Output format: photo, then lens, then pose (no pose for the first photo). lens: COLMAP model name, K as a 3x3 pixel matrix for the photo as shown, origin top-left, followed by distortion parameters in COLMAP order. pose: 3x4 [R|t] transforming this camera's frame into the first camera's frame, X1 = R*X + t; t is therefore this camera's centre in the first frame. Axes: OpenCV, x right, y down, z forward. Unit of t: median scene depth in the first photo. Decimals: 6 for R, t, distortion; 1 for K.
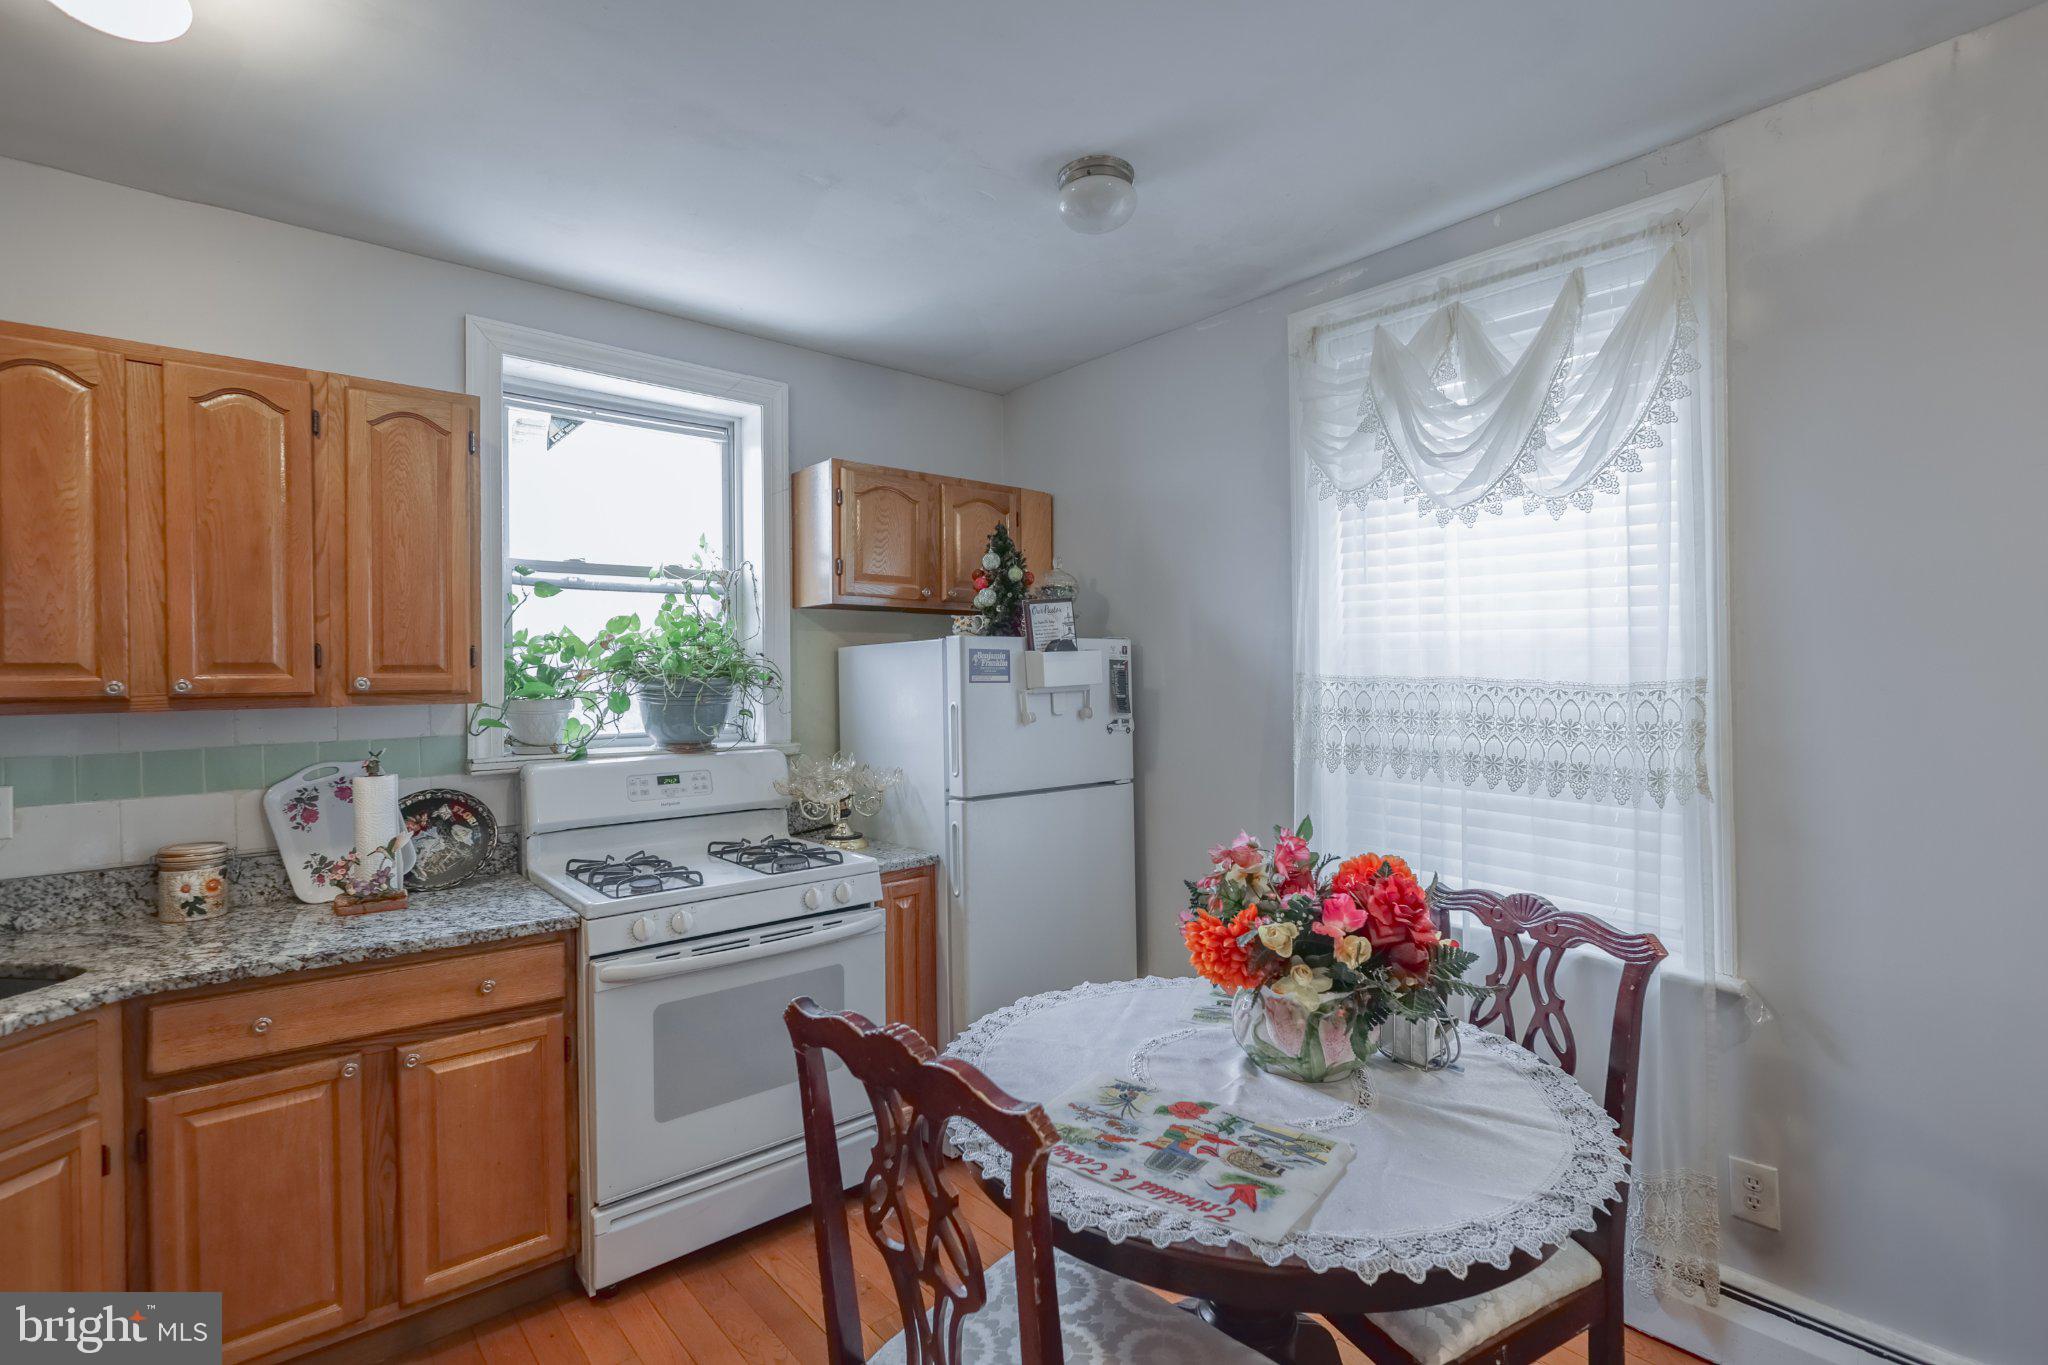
lens RADIAL K [[945.8, 0, 1024.8], [0, 945.8, 680.7], [0, 0, 1]] dist [-0.005294, 0.000509]
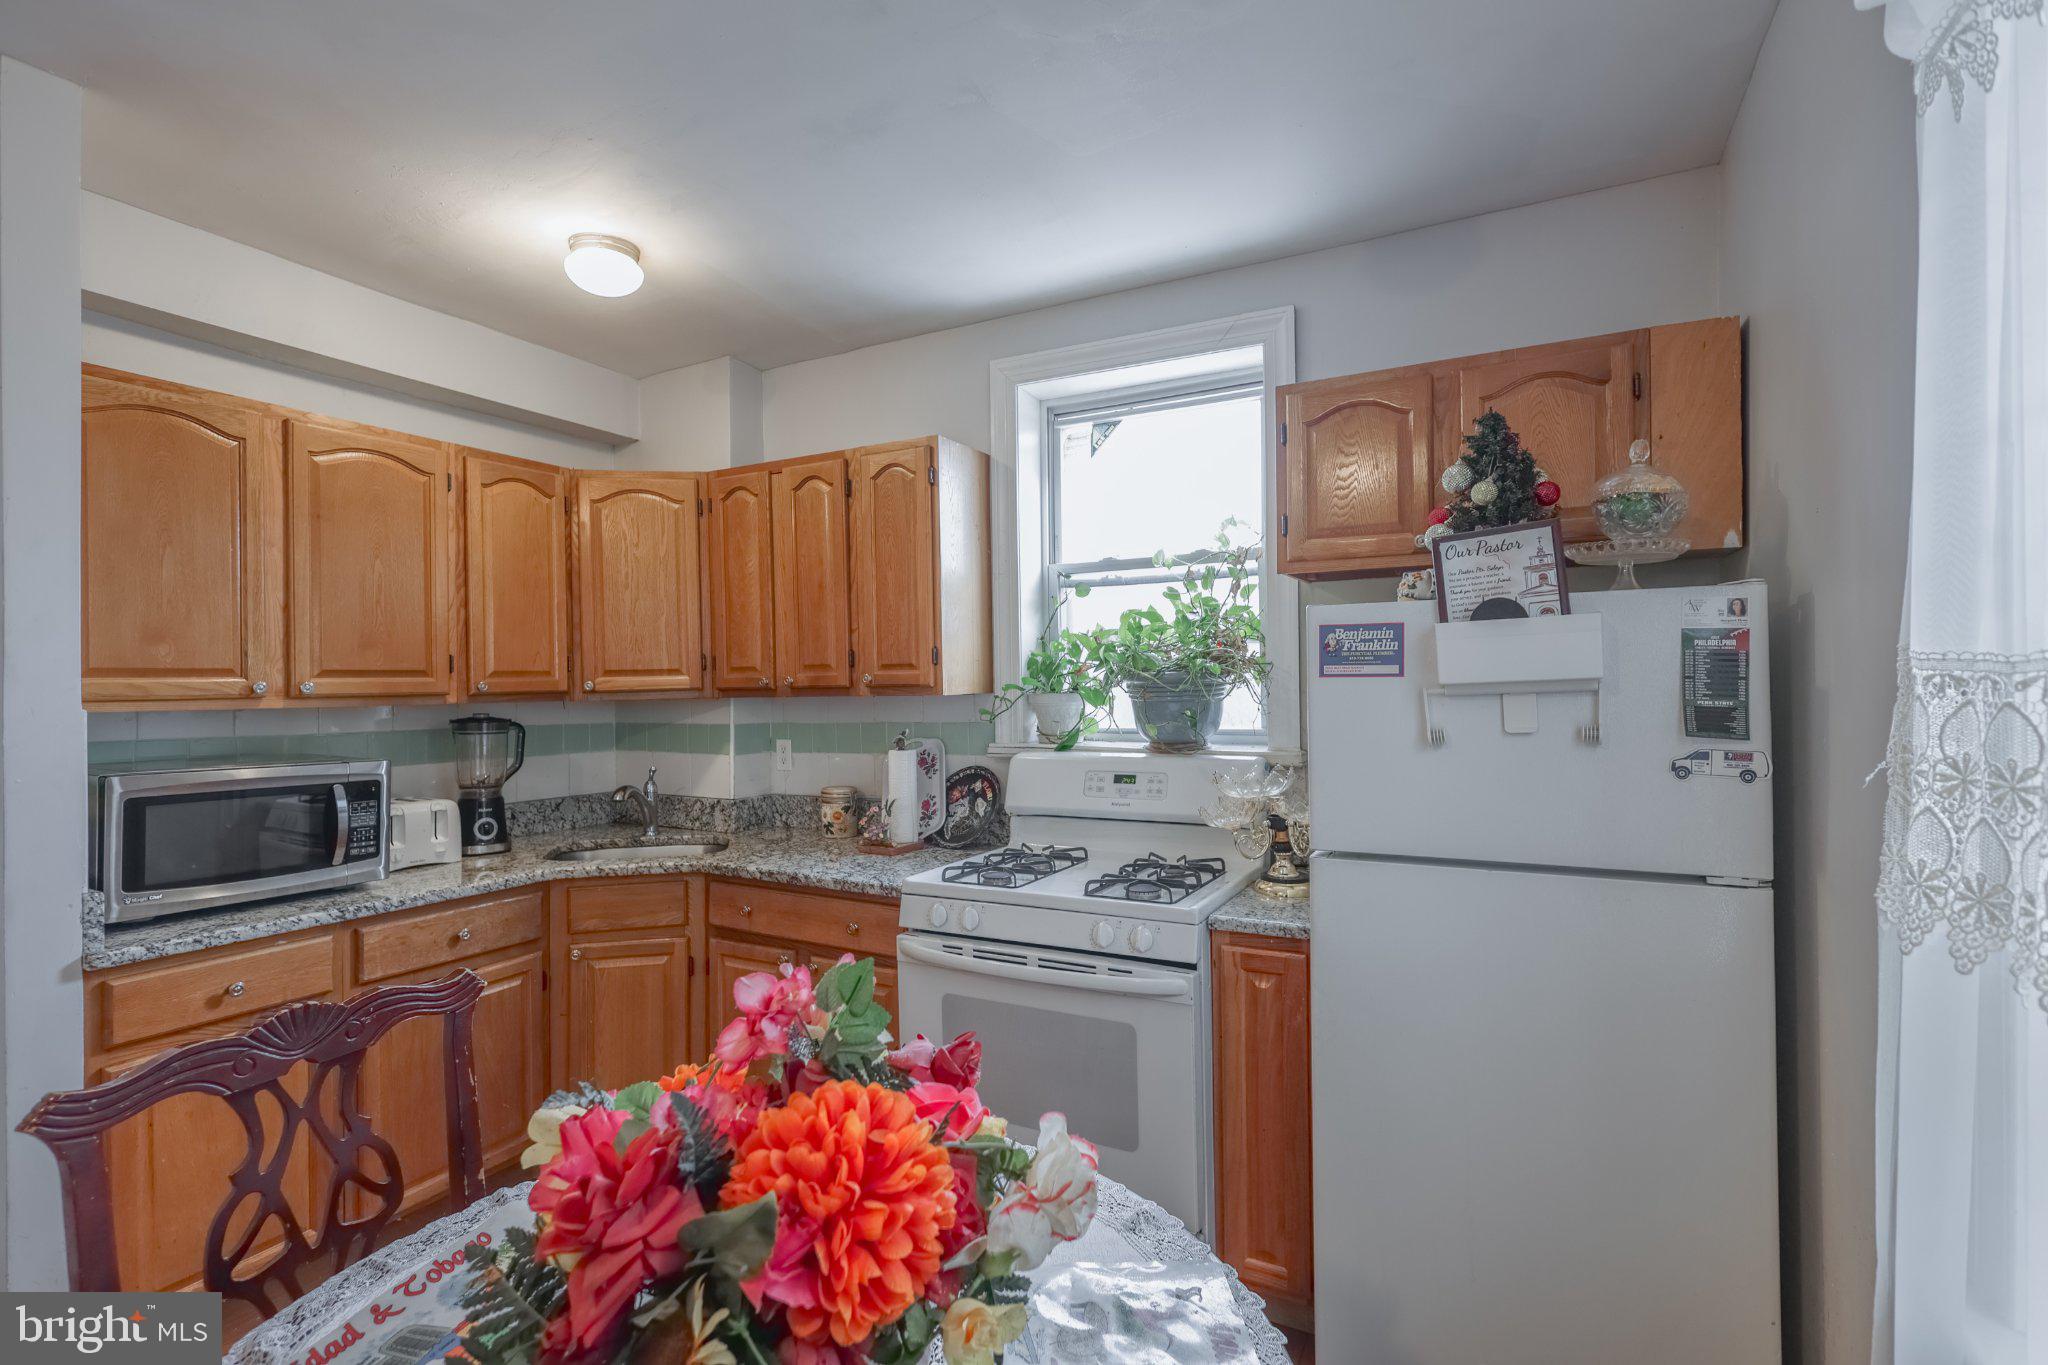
lens RADIAL K [[945.8, 0, 1025.7], [0, 945.8, 687.6], [0, 0, 1]] dist [-0.005294, 0.000509]
pose [[0.370178, 0.009980, -0.928907, 0.464828], [0.007064, 0.999883, 0.013558, -0.000918], [0.928934, -0.011581, 0.370064, 0.551149]]
